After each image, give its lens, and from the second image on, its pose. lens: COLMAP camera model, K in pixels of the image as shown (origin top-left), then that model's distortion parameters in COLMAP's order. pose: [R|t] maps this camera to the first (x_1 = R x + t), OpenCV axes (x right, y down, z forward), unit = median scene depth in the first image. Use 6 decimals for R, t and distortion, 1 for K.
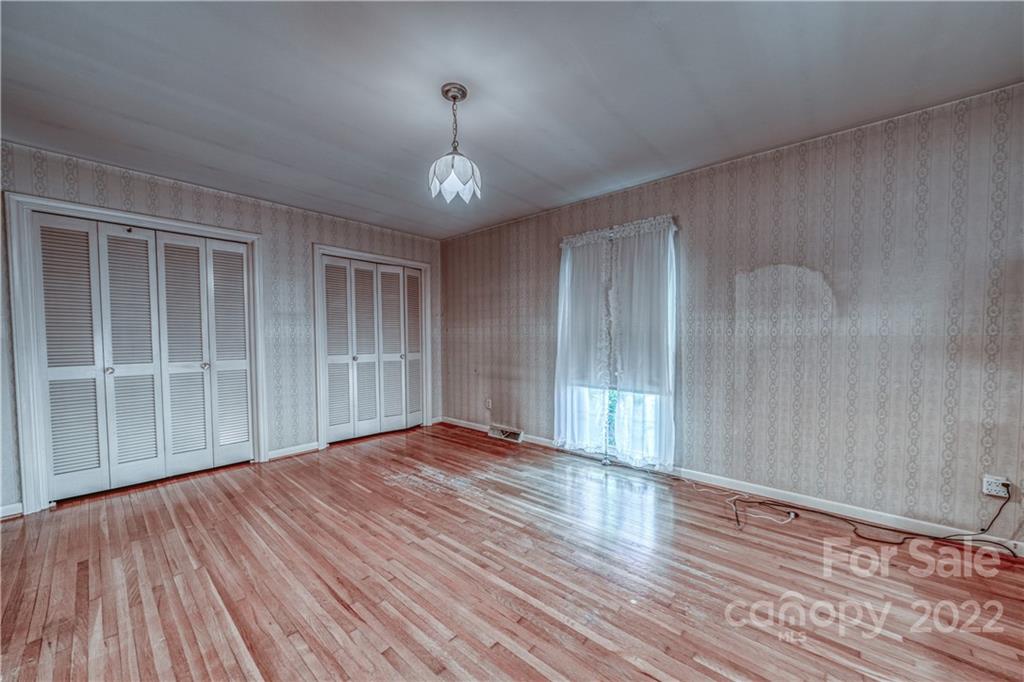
lens RADIAL K [[373.2, 0, 516.4], [0, 373.2, 344.9], [0, 0, 1]] dist [-0.004575, -0.000578]
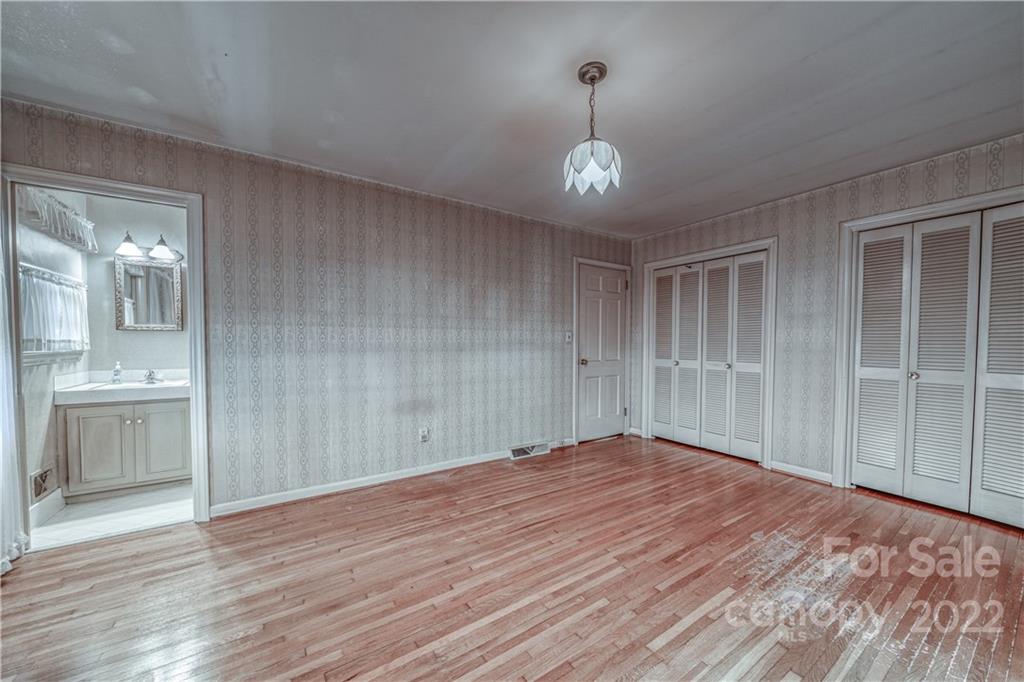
lens RADIAL K [[373.2, 0, 516.7], [0, 373.2, 341.6], [0, 0, 1]] dist [-0.004575, -0.000578]
pose [[-0.259122, 0.004837, -0.965832, 0.496885], [-0.022443, 0.999687, 0.011028, -0.018574], [0.965584, 0.024534, -0.258933, 0.689688]]
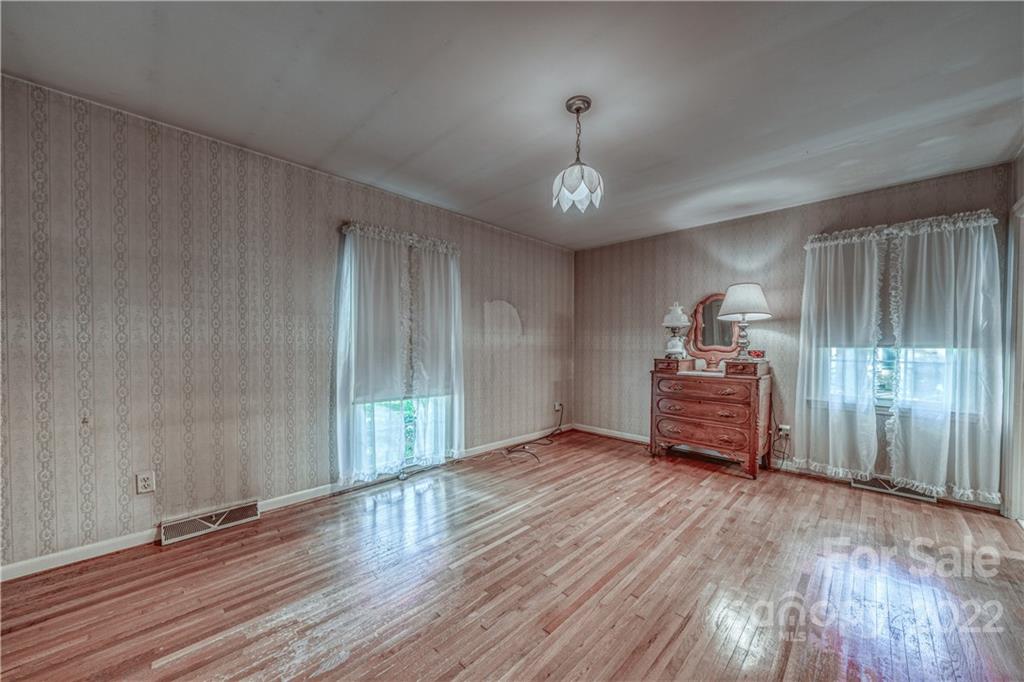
lens RADIAL K [[373.2, 0, 516.6], [0, 373.2, 343.9], [0, 0, 1]] dist [-0.004575, -0.000578]
pose [[0.050549, 0.007421, 0.998694, -0.761612], [0.017327, 0.999815, -0.008306, -0.010917], [-0.998571, 0.017724, 0.050411, 0.720938]]
